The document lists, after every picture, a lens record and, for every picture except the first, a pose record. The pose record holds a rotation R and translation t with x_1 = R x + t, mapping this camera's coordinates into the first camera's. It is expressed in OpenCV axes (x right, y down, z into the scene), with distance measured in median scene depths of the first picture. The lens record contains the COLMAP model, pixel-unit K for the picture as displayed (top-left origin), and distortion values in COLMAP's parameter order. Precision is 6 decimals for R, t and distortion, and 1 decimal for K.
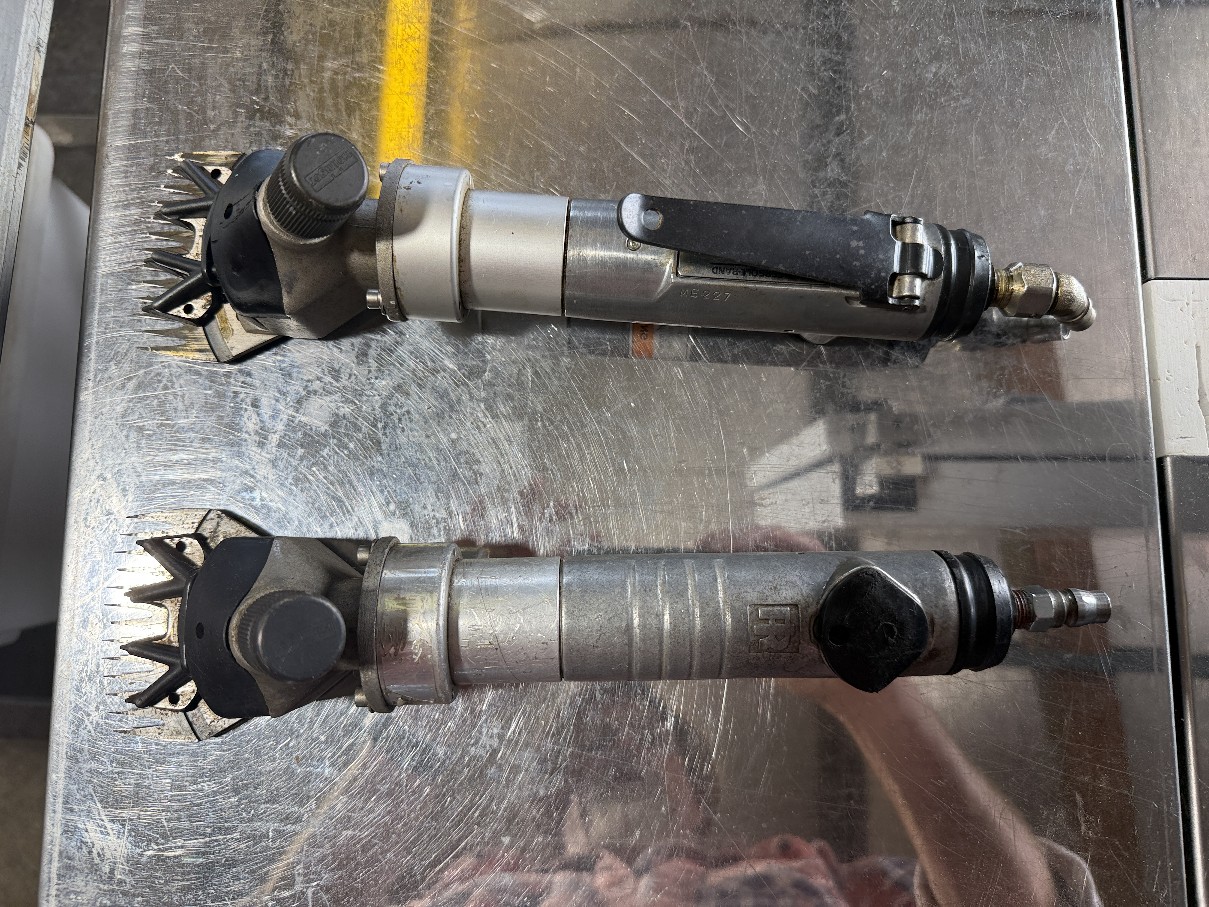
lens RADIAL K [[880.6, 0, 607.2], [0, 880.6, 458.7], [0, 0, 1]] dist [-0.006738, -0.008146]
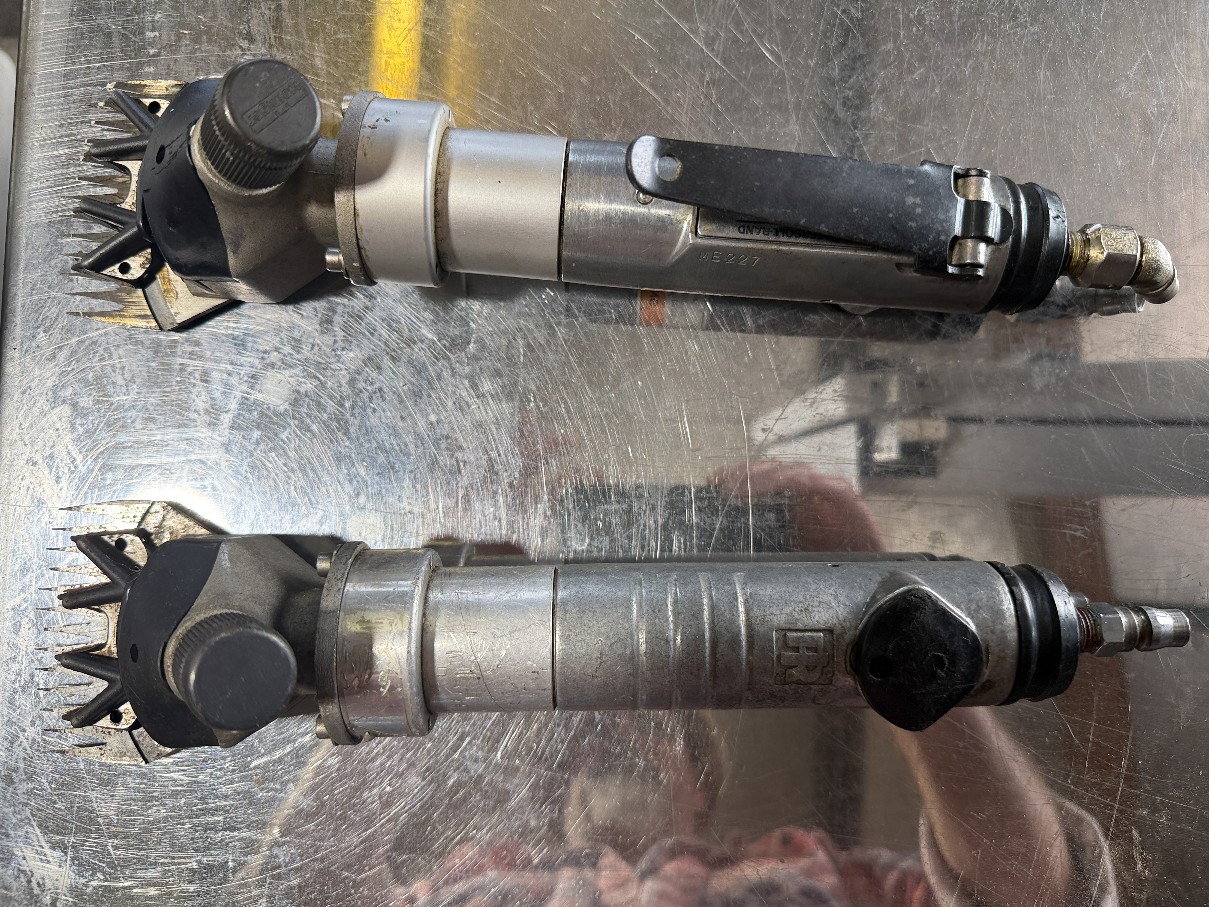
lens RADIAL K [[879.1, 0, 608.0], [0, 879.1, 451.7], [0, 0, 1]] dist [-0.055575, 0.044612]
pose [[0.999955, 0.009486, 0.000163, -0.002379], [-0.009476, 0.997797, 0.065657, -0.052910], [0.000461, -0.065656, 0.997842, 0.147219]]
